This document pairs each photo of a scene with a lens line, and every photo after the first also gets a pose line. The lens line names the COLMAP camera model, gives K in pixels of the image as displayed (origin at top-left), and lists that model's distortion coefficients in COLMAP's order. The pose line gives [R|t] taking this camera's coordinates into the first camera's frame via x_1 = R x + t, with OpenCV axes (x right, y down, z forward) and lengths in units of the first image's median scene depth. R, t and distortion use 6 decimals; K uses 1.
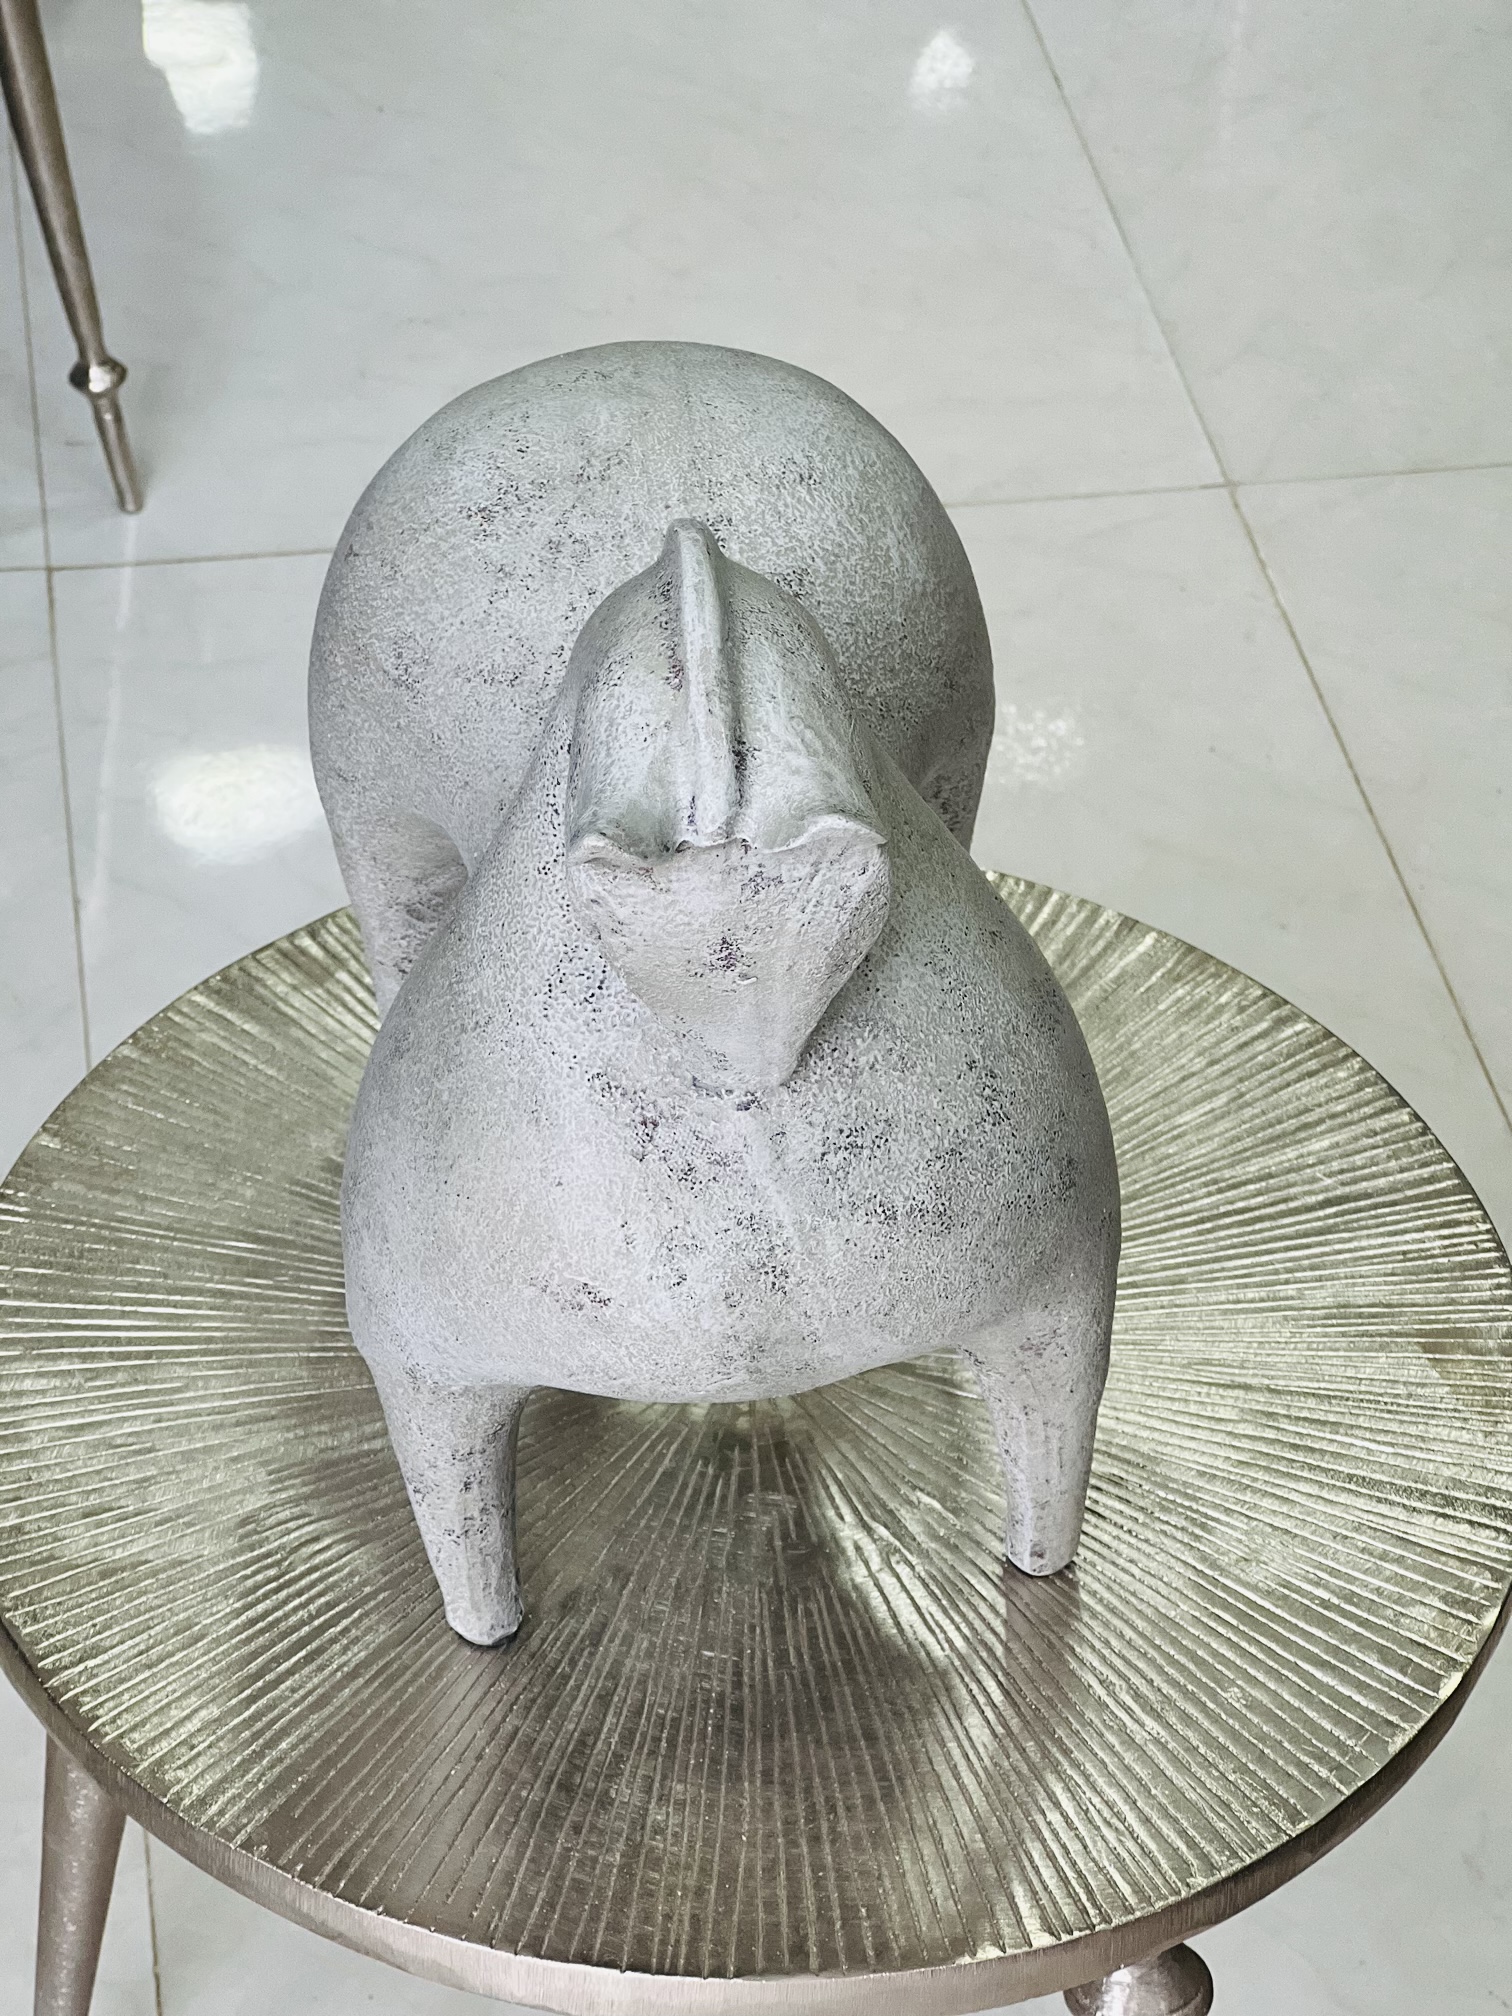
lens RADIAL K [[4581.9, 0, 777.6], [0, 4581.9, 1065.5], [0, 0, 1]] dist [0.177537, 0.000000]
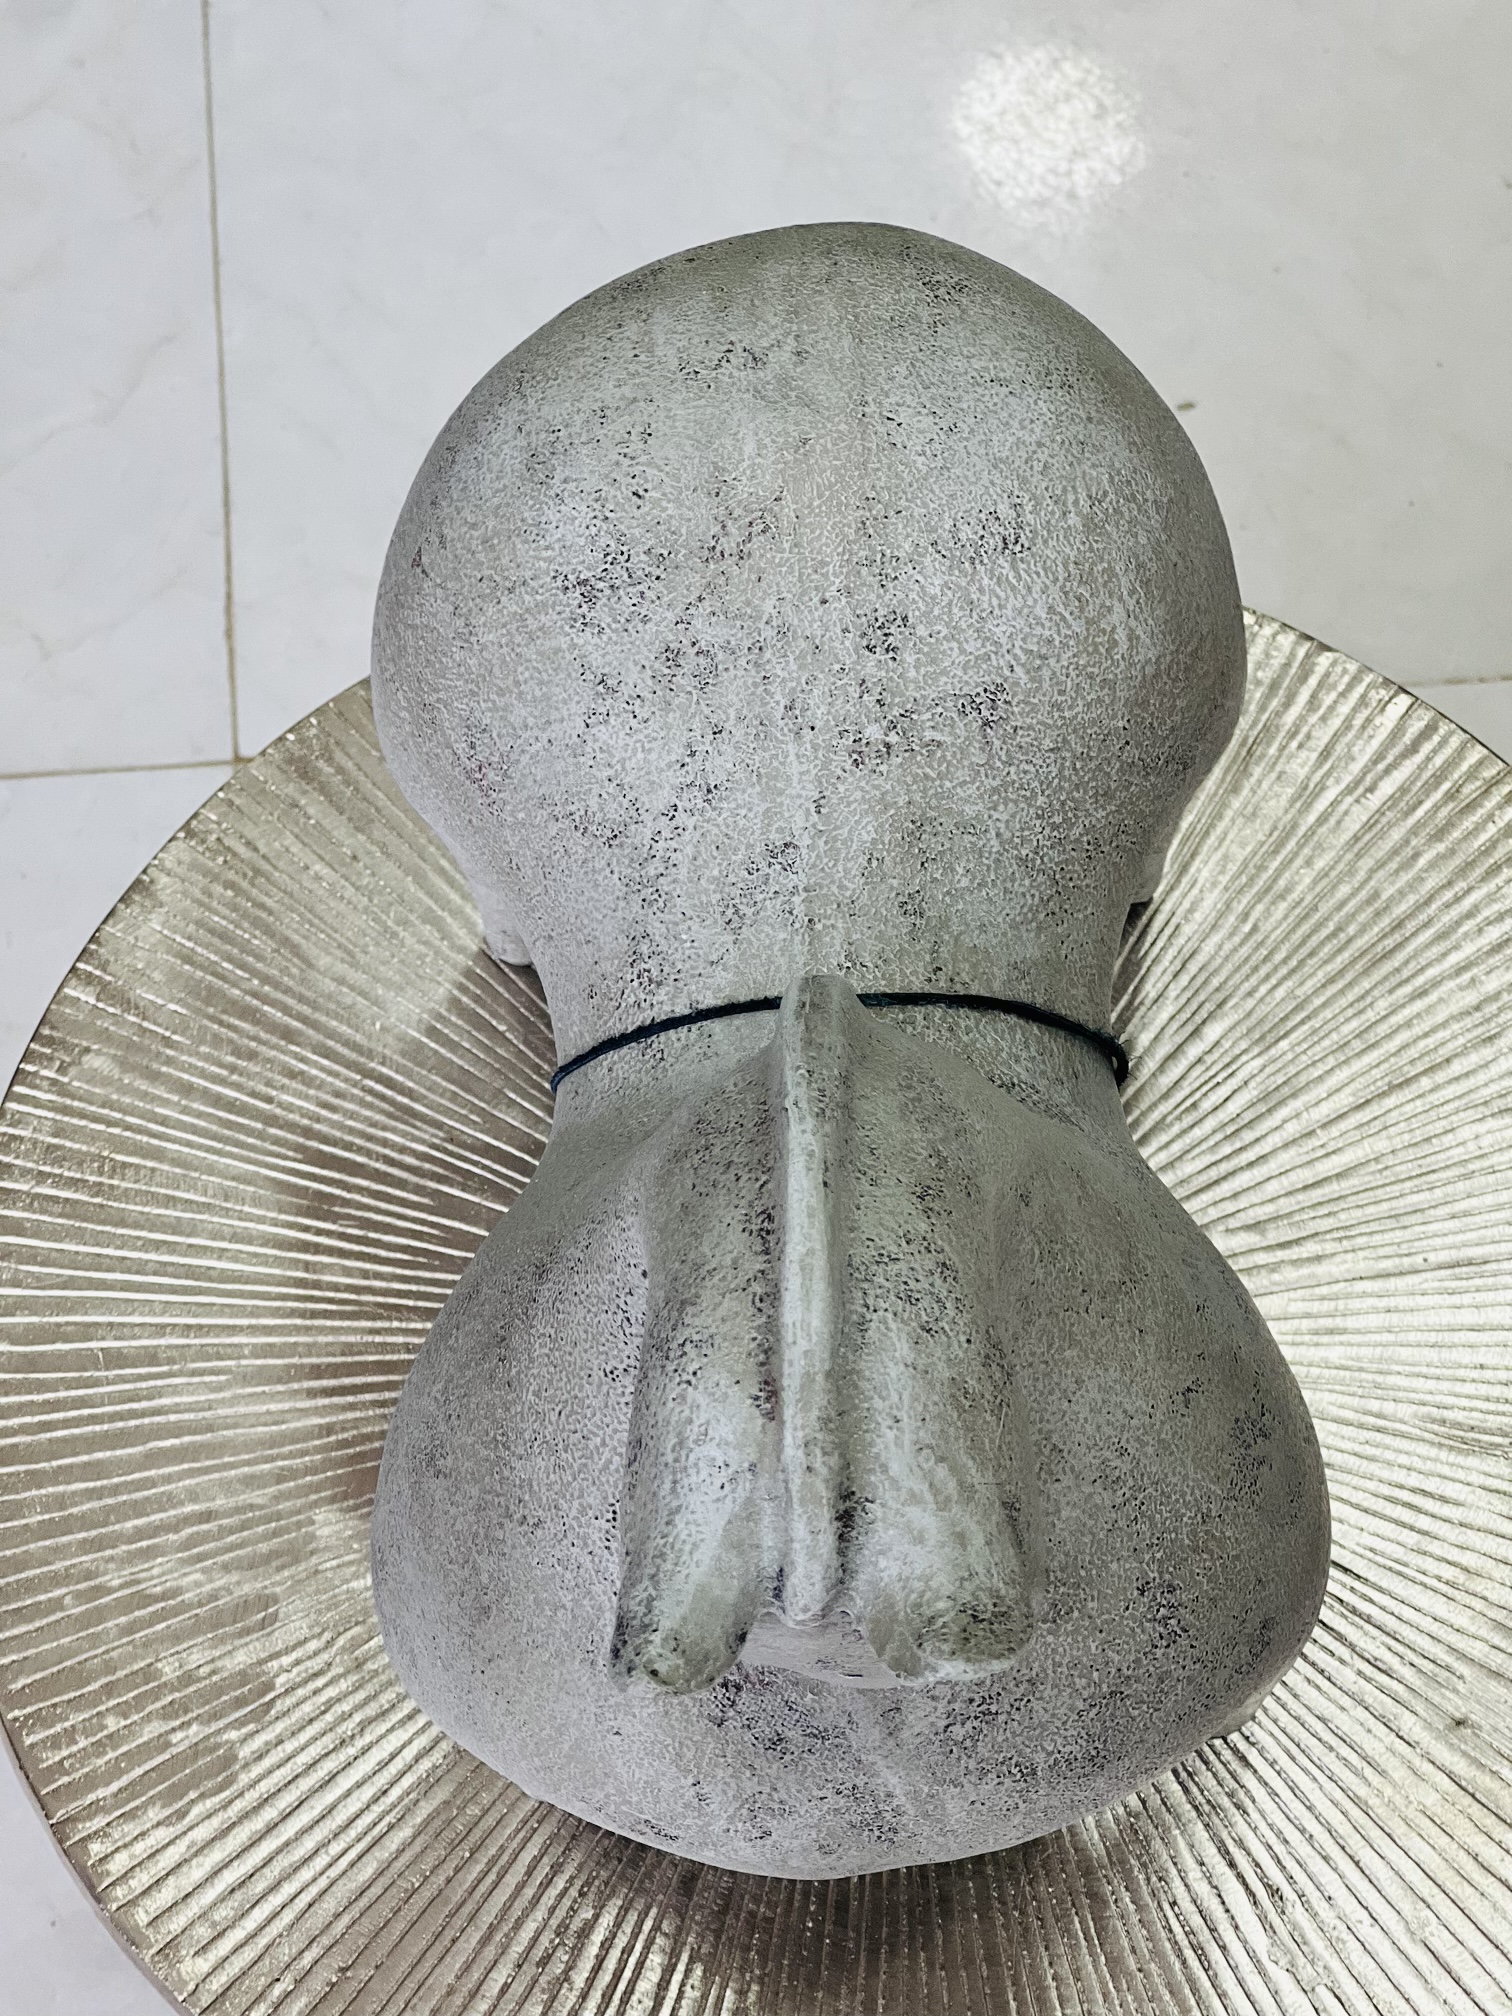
lens RADIAL K [[4581.9, 0, 746.0], [0, 4581.9, 992.7], [0, 0, 1]] dist [0.177537, 0.000000]
pose [[0.996259, 0.067093, -0.054459, 0.009012], [-0.037835, 0.905274, 0.423141, -0.386391], [0.077690, -0.419498, 0.904426, 0.286491]]
